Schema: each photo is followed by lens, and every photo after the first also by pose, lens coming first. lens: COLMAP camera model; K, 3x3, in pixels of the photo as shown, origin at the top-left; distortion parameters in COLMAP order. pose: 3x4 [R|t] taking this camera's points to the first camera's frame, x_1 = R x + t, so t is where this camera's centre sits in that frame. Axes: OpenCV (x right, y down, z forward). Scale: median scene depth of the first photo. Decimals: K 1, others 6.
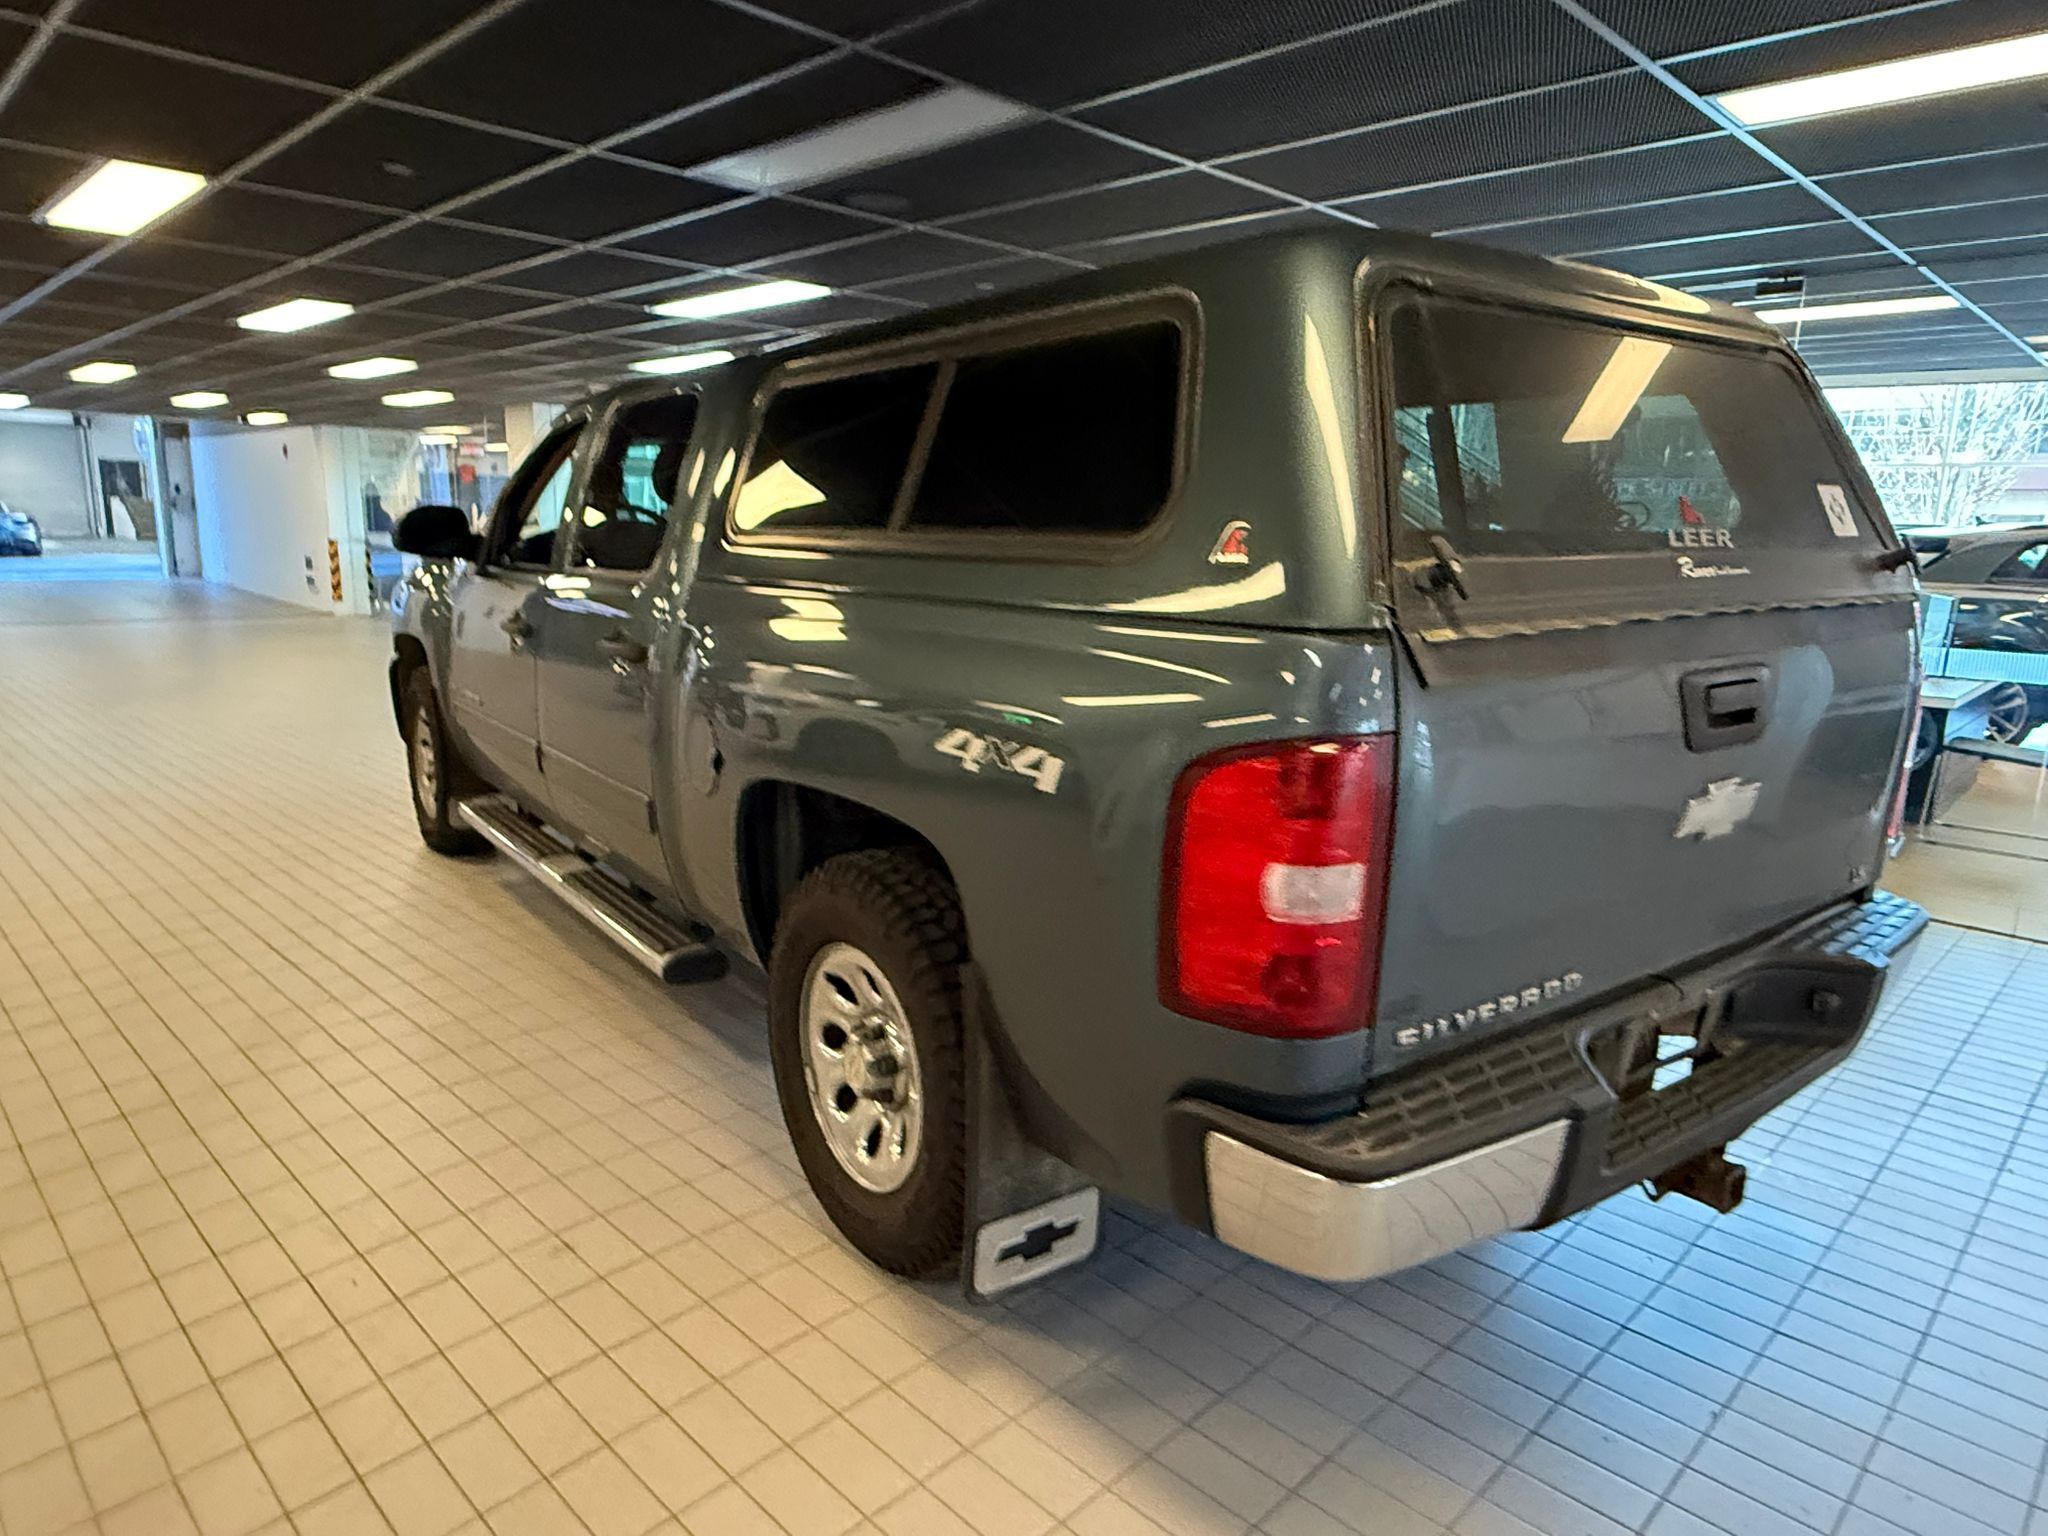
lens RADIAL K [[1265.5, 0, 1017.7], [0, 1265.5, 771.7], [0, 0, 1]] dist [-0.000188, 0.000492]
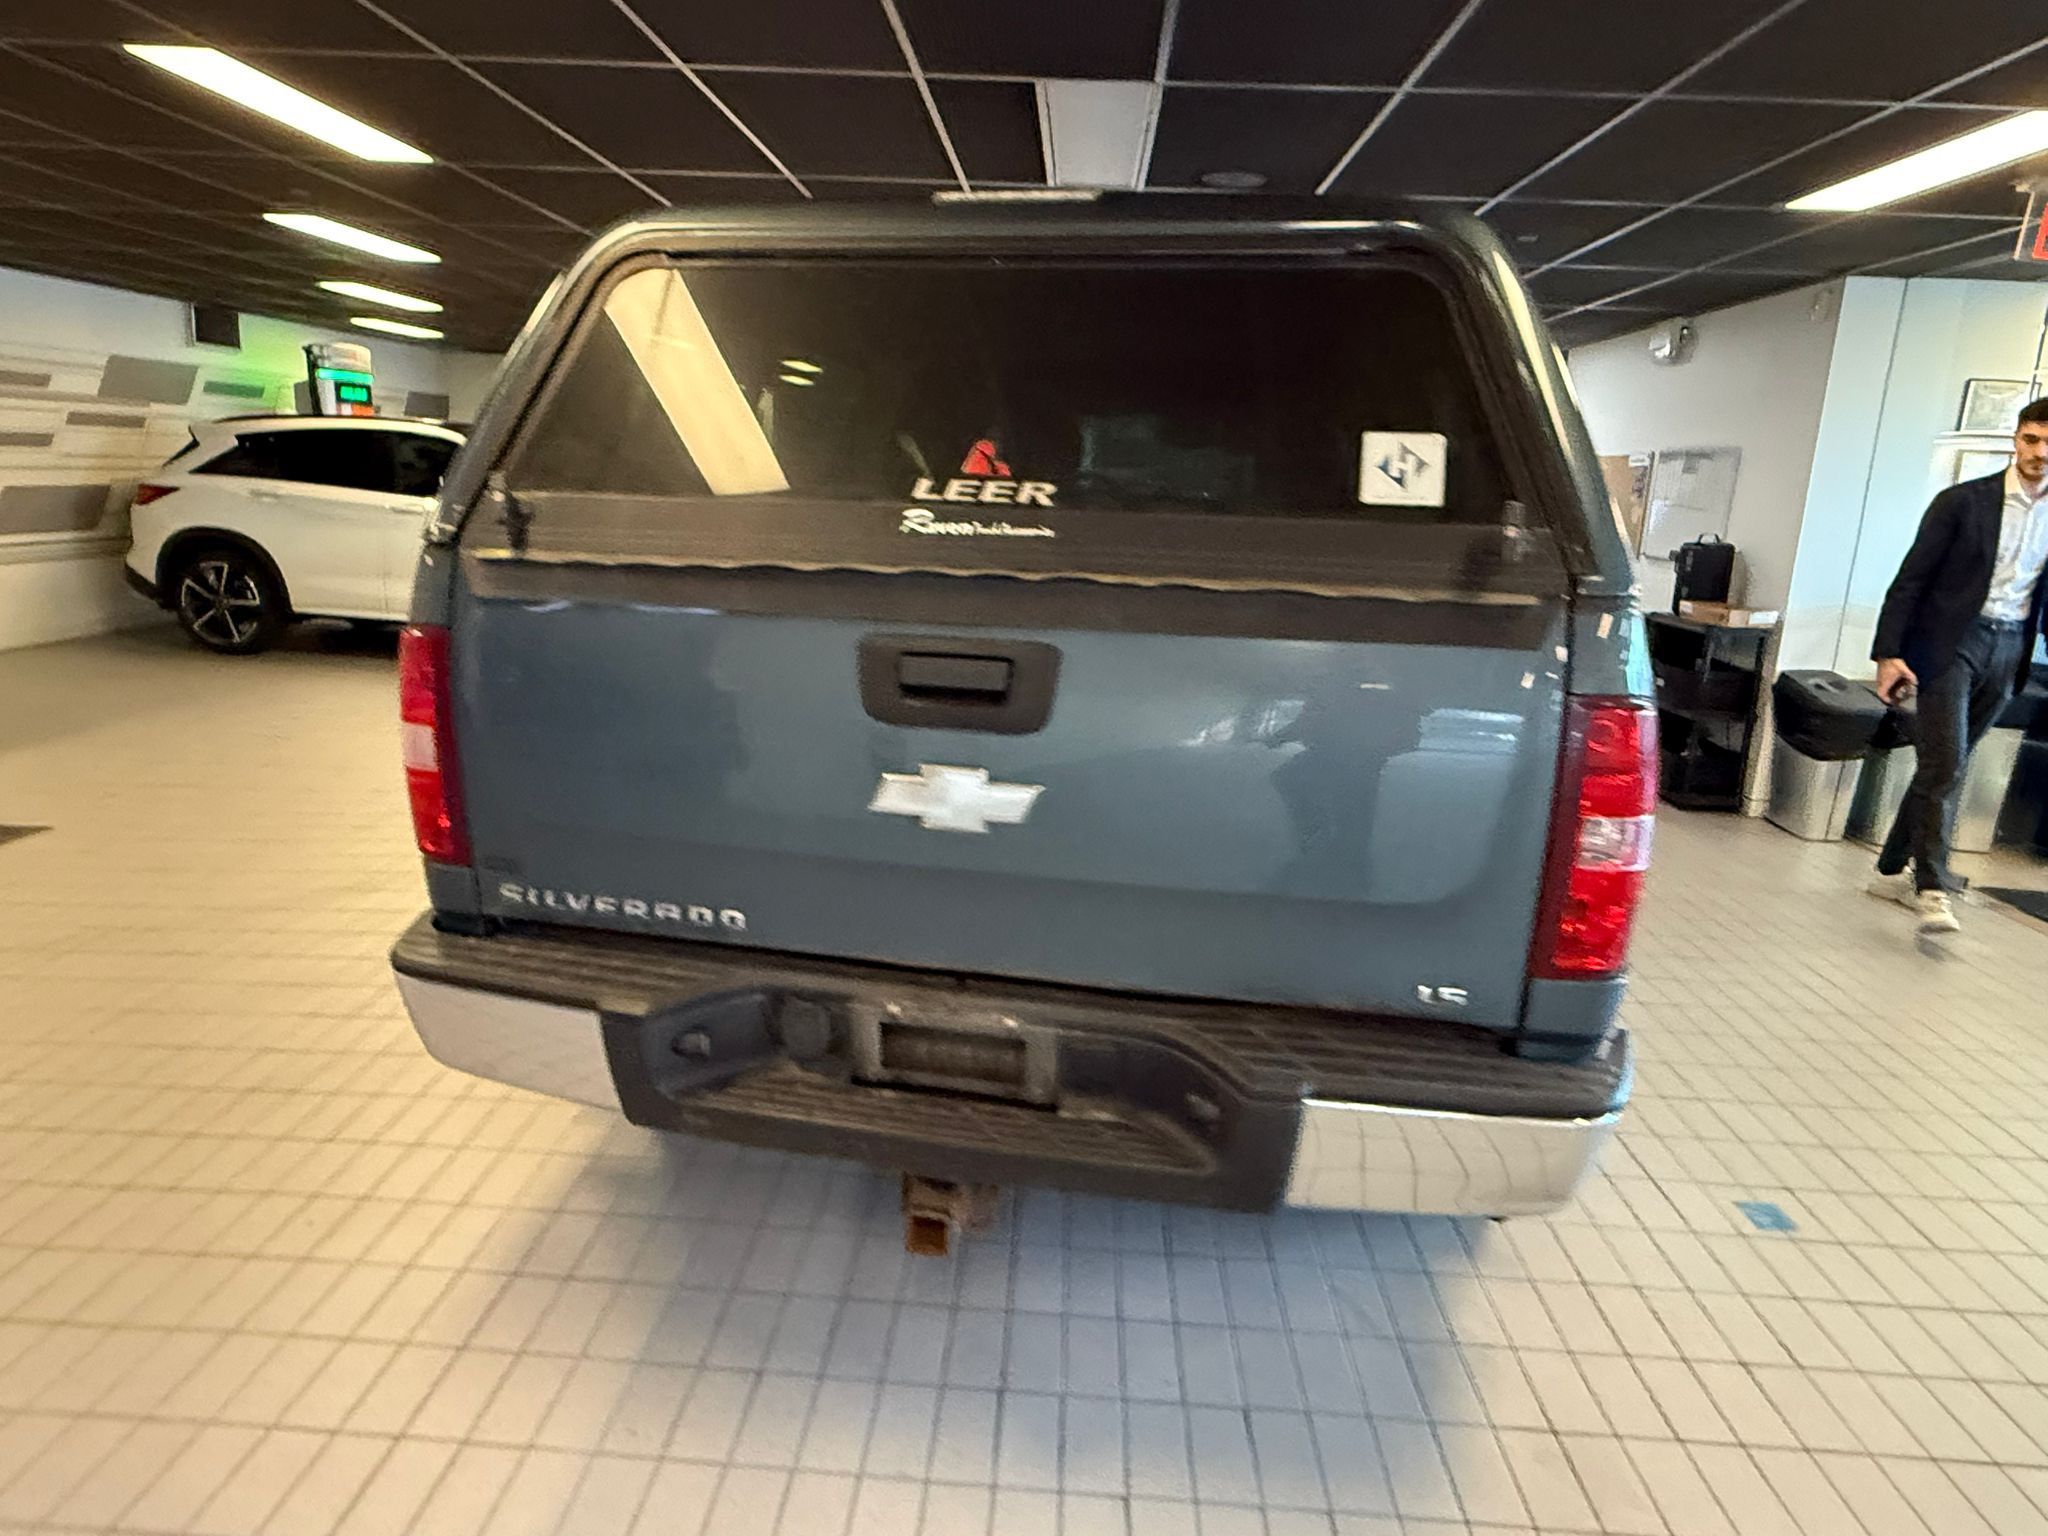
lens RADIAL K [[1265.5, 0, 1017.7], [0, 1265.5, 771.7], [0, 0, 1]] dist [-0.000188, 0.000492]
pose [[0.663991, 0.178909, -0.726022, 1.019635], [-0.174802, 0.981190, 0.081921, -0.058369], [0.727022, 0.072515, 0.682775, 0.363116]]
